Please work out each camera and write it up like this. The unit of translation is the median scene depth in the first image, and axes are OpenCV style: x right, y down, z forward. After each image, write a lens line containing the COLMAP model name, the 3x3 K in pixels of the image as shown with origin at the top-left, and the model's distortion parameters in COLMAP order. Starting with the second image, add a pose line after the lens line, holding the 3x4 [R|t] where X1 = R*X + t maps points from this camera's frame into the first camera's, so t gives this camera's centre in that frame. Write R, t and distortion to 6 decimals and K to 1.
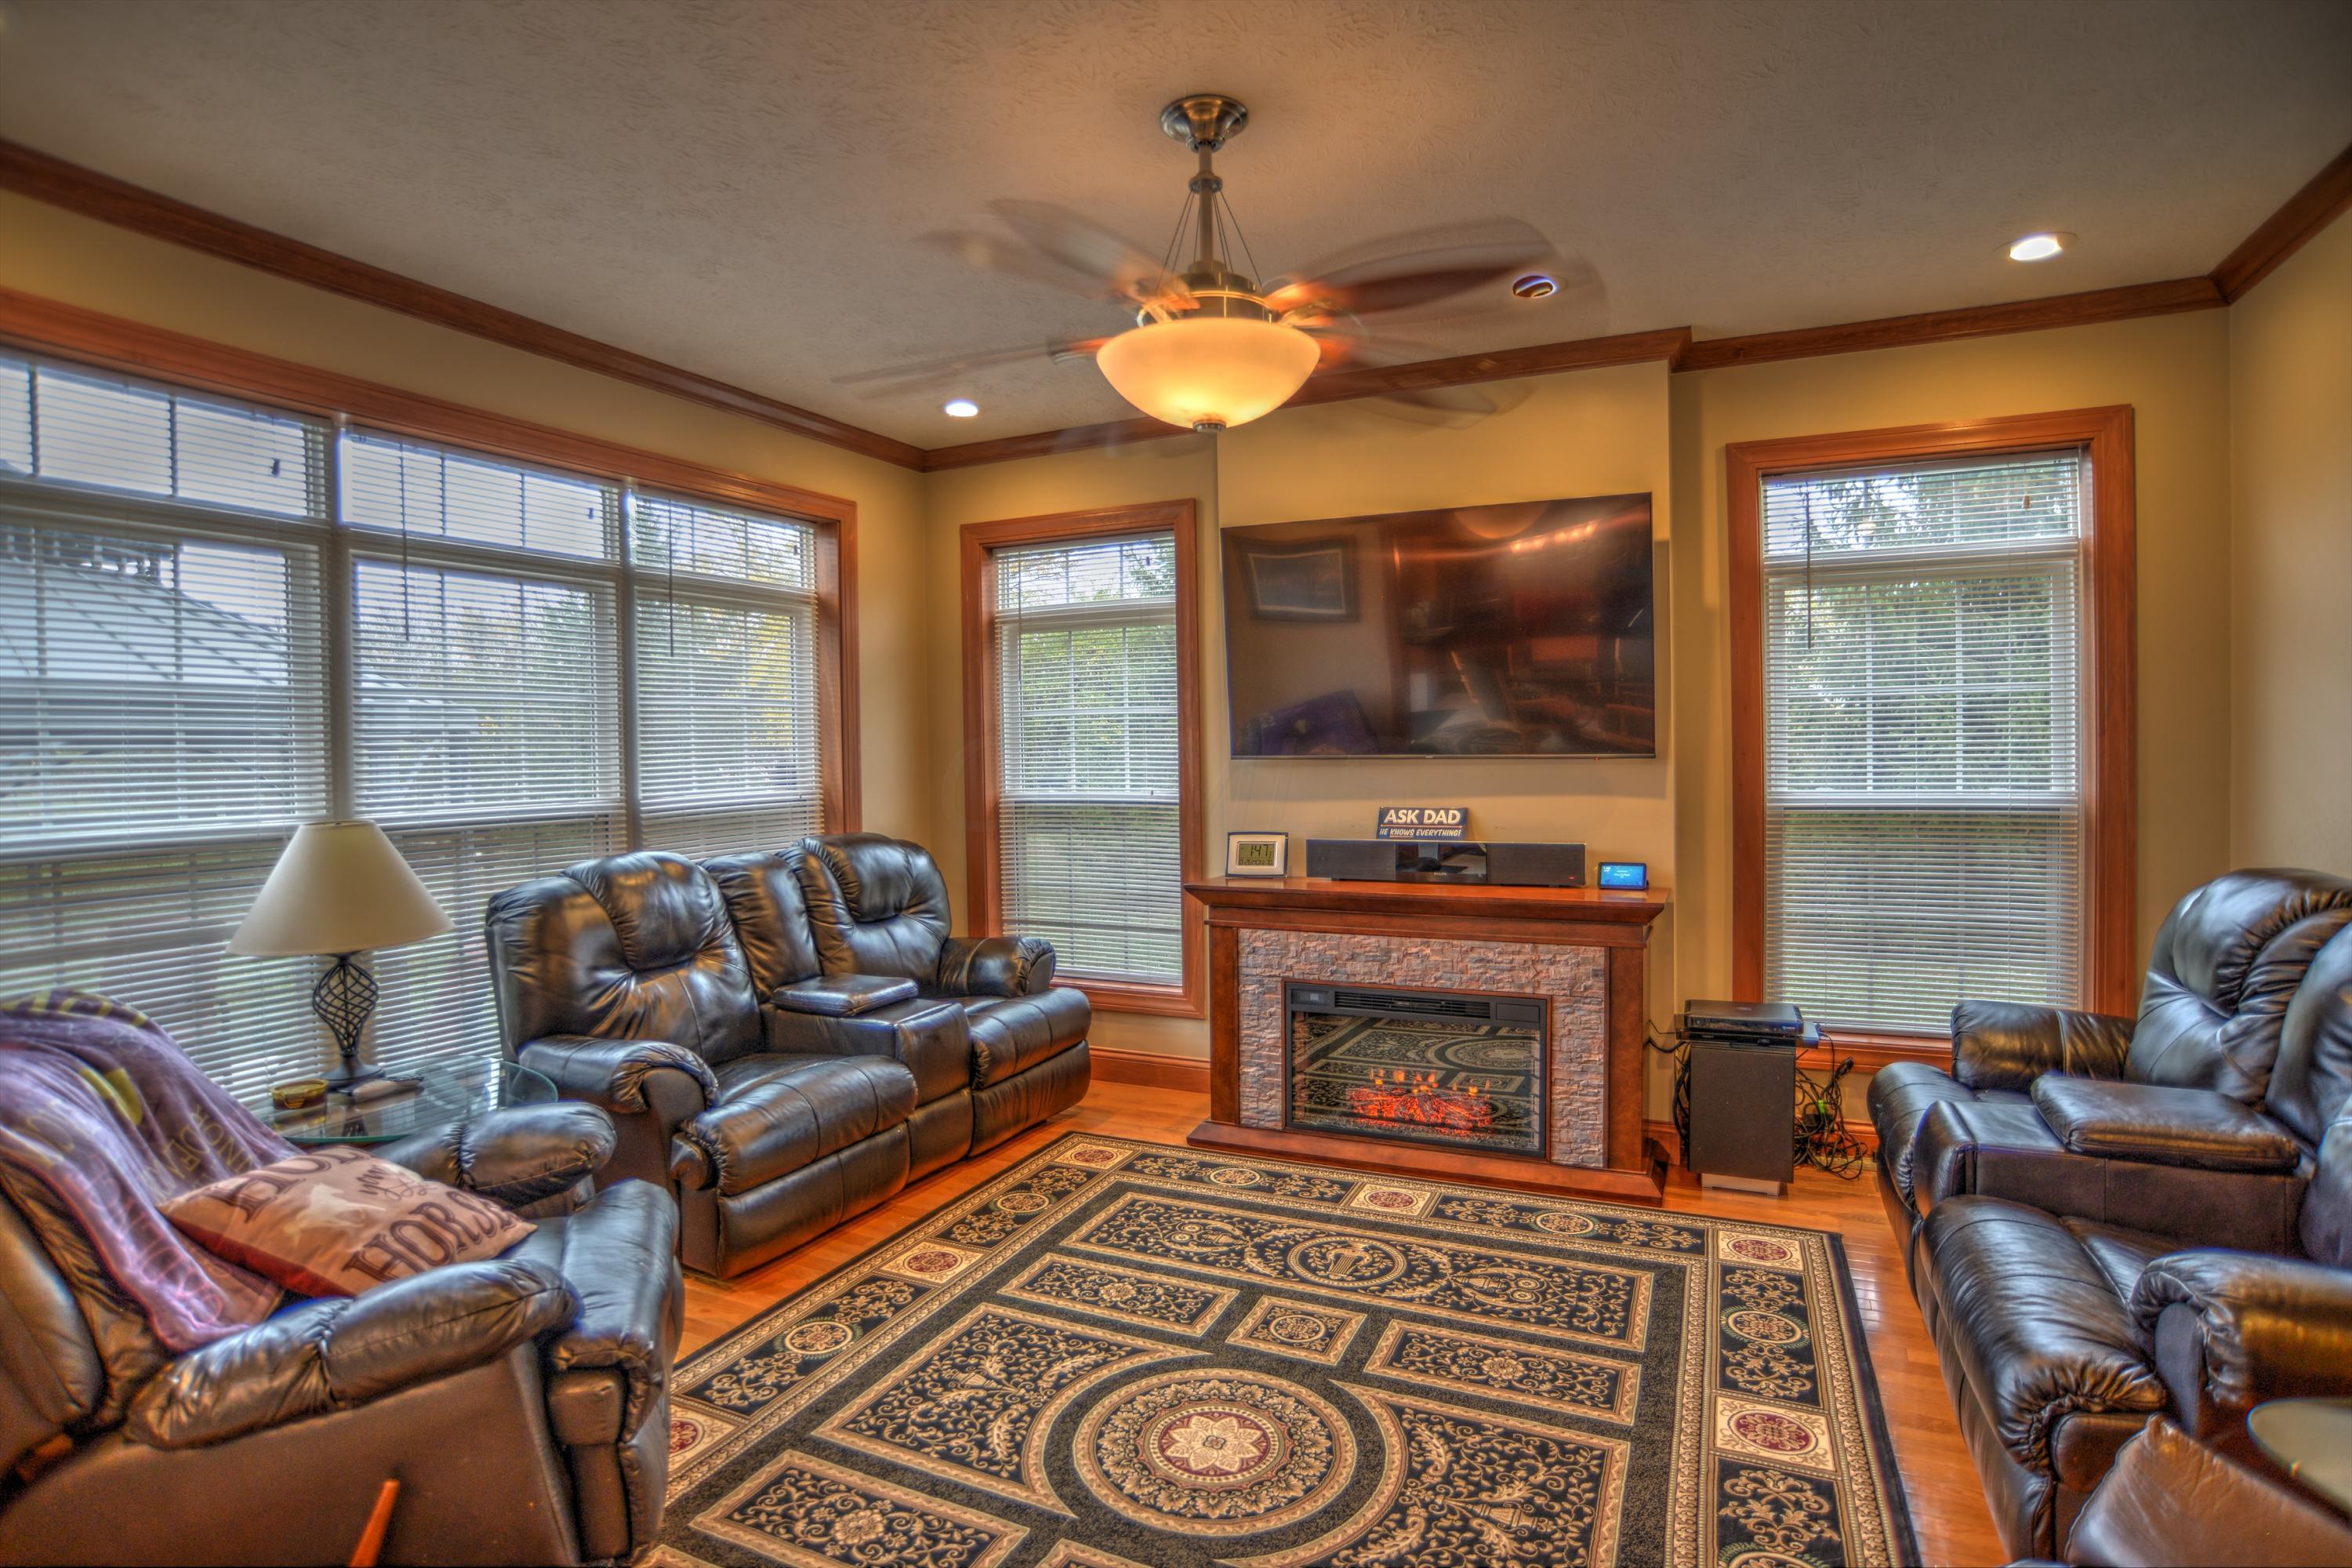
lens RADIAL K [[1187.3, 0, 1165.1], [0, 1187.3, 765.0], [0, 0, 1]] dist [-0.102486, 0.049385]
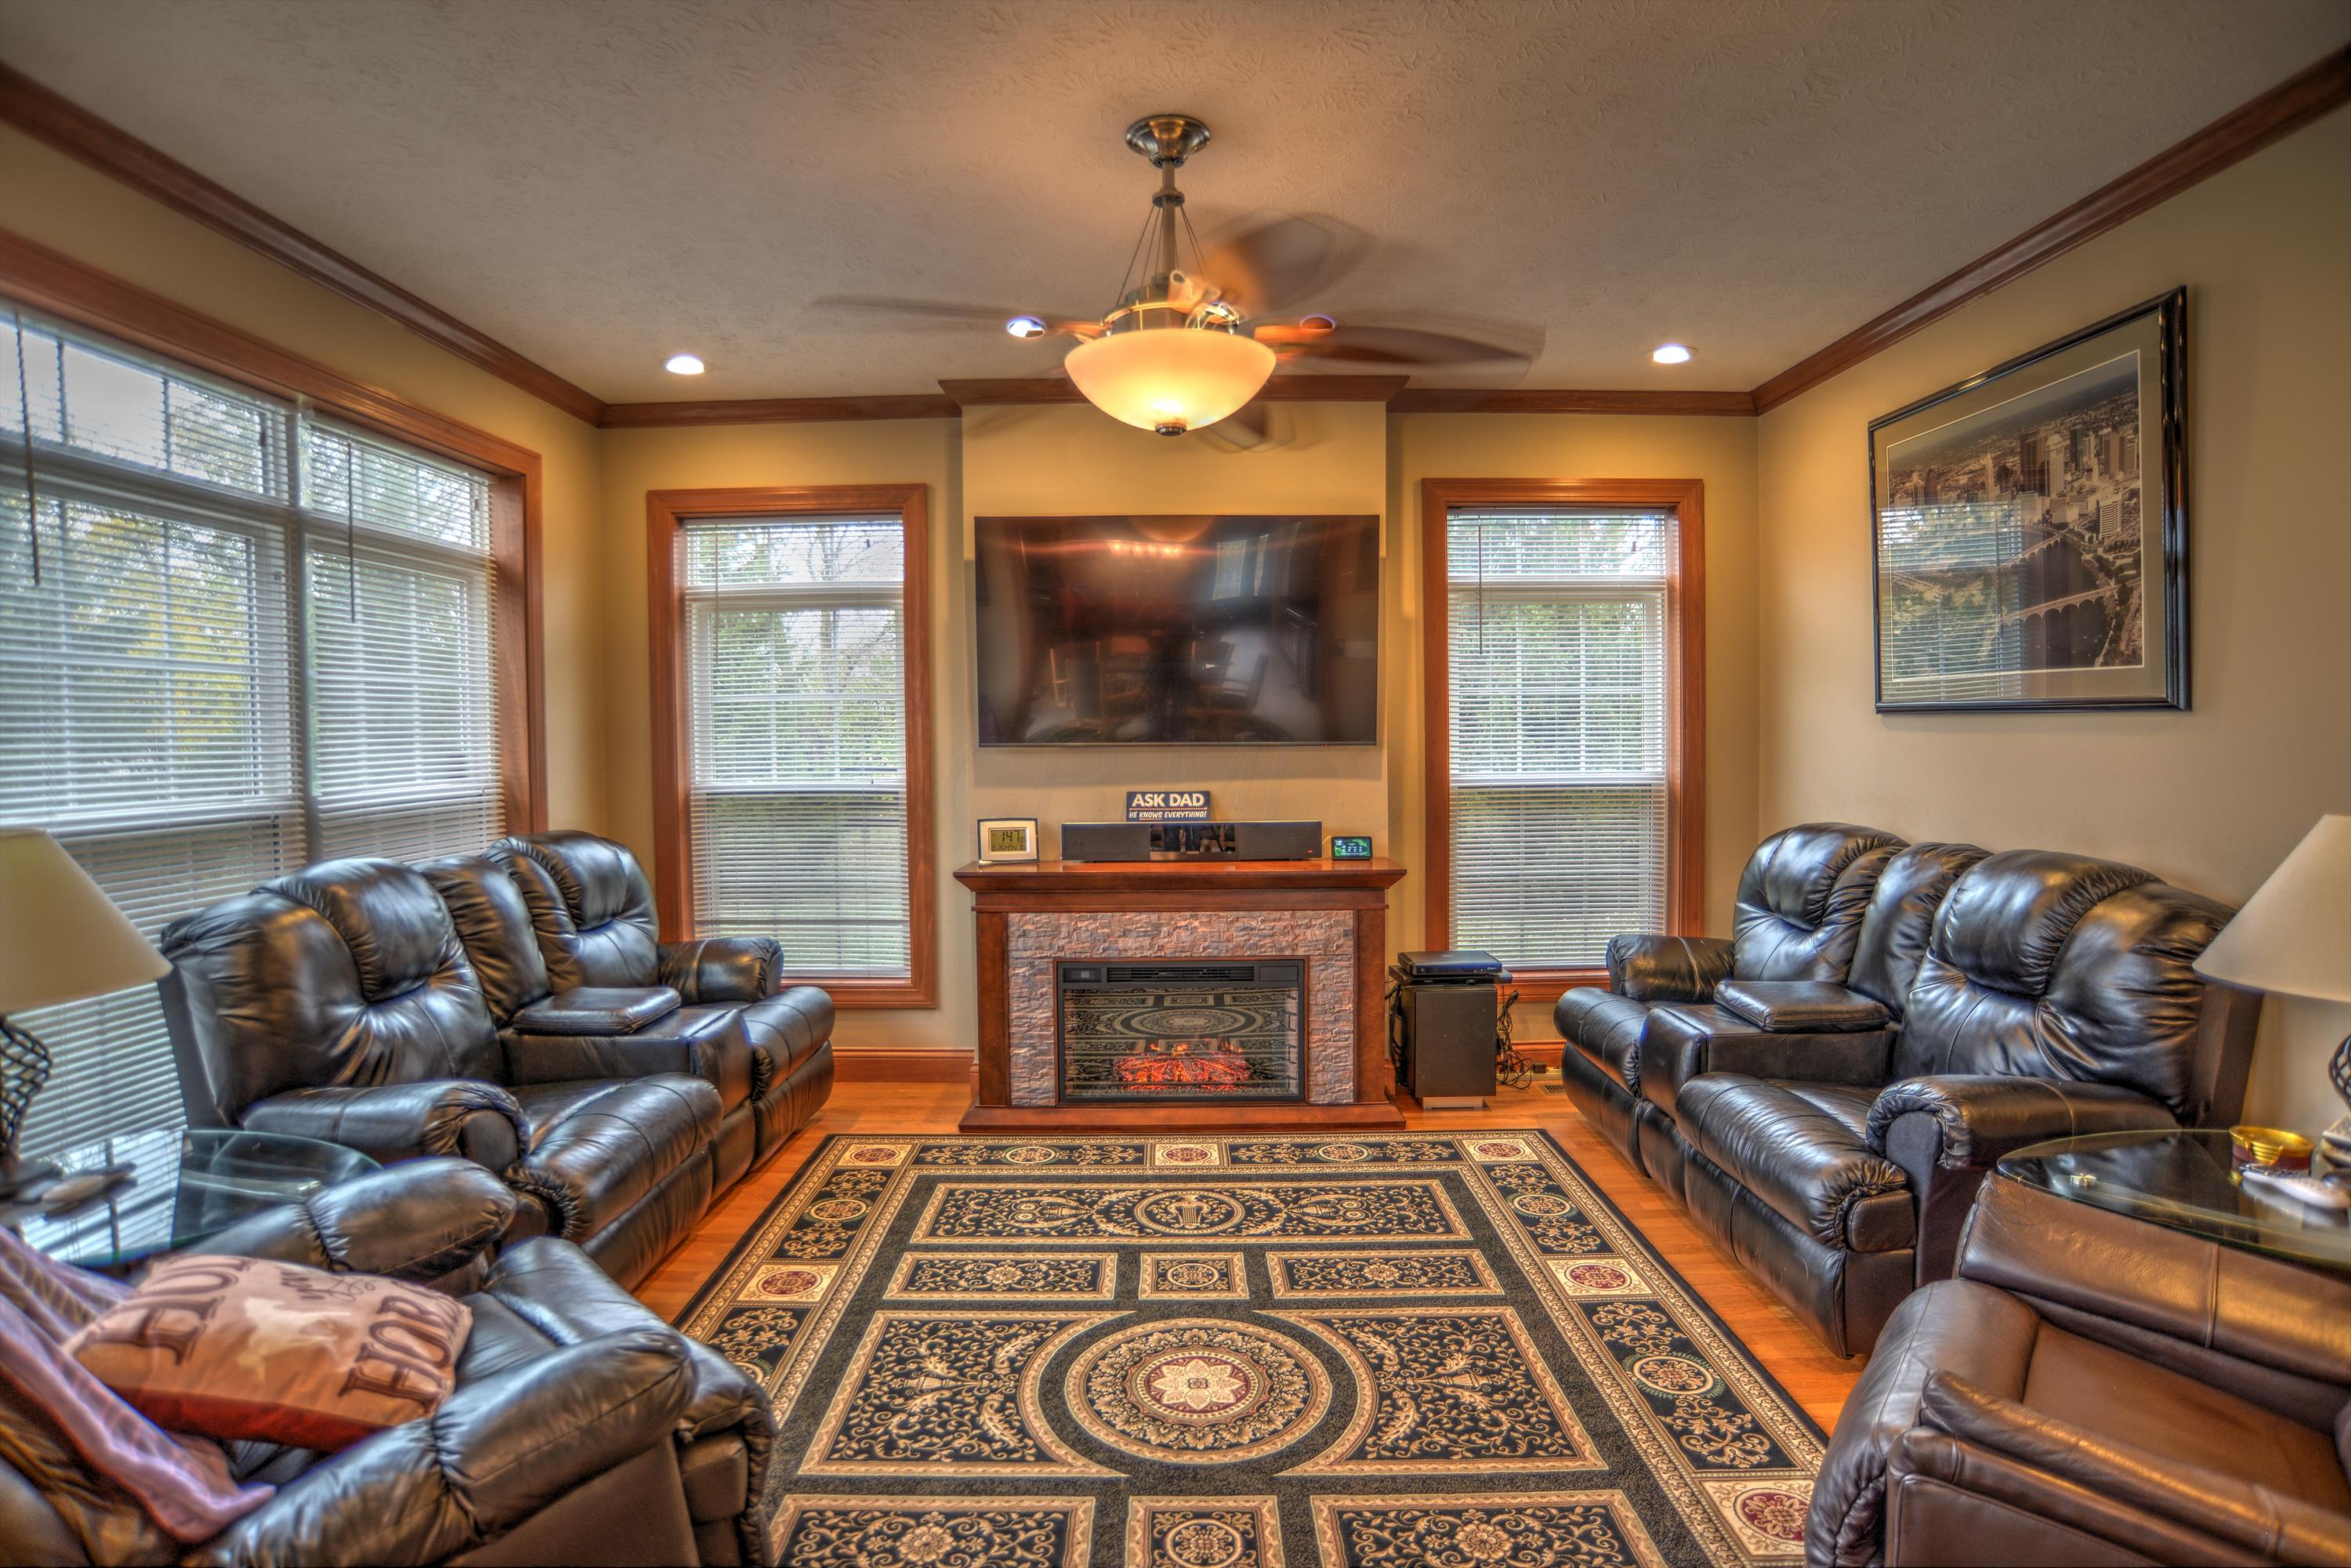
lens RADIAL K [[1186.8, 0, 1164.6], [0, 1186.8, 765.0], [0, 0, 1]] dist [-0.102486, 0.049385]
pose [[0.905641, -0.006291, 0.423999, -0.294819], [0.003060, 0.999961, 0.008300, 0.003503], [-0.424035, -0.006219, 0.905625, 0.030151]]
